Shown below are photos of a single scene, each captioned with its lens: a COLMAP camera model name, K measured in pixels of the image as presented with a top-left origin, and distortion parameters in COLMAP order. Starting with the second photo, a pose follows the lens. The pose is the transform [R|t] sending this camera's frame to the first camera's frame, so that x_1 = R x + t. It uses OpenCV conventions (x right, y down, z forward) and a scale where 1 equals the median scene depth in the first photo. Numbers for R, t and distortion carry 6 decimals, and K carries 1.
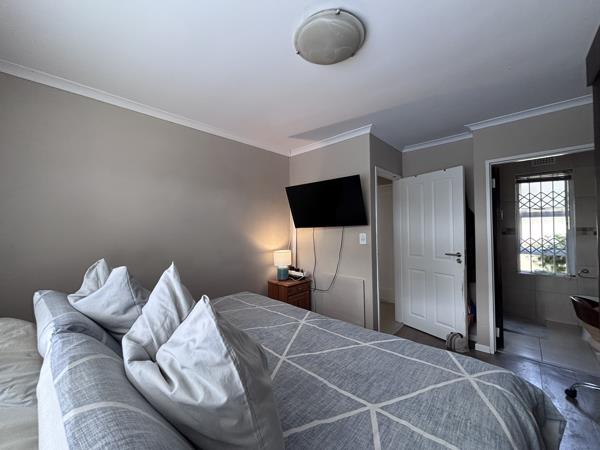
lens RADIAL K [[240.1, 0, 302.4], [0, 240.1, 223.8], [0, 0, 1]] dist [0.007259, -0.002214]
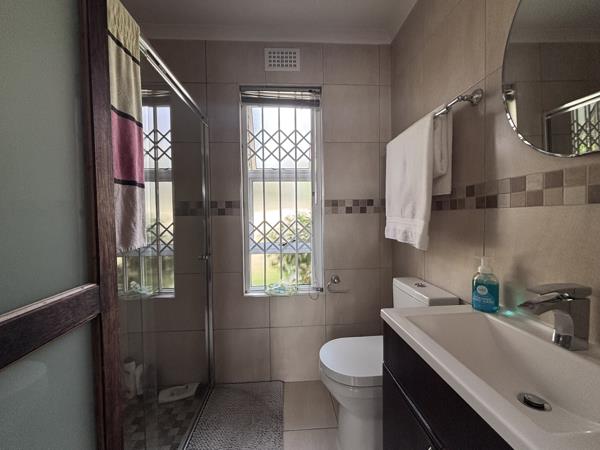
lens RADIAL K [[240.1, 0, 298.2], [0, 240.1, 223.9], [0, 0, 1]] dist [0.007259, -0.002214]
pose [[0.698219, -0.014692, 0.715734, 0.685211], [-0.005981, 0.999635, 0.026354, 0.053993], [-0.715859, -0.022681, 0.697876, 0.646405]]
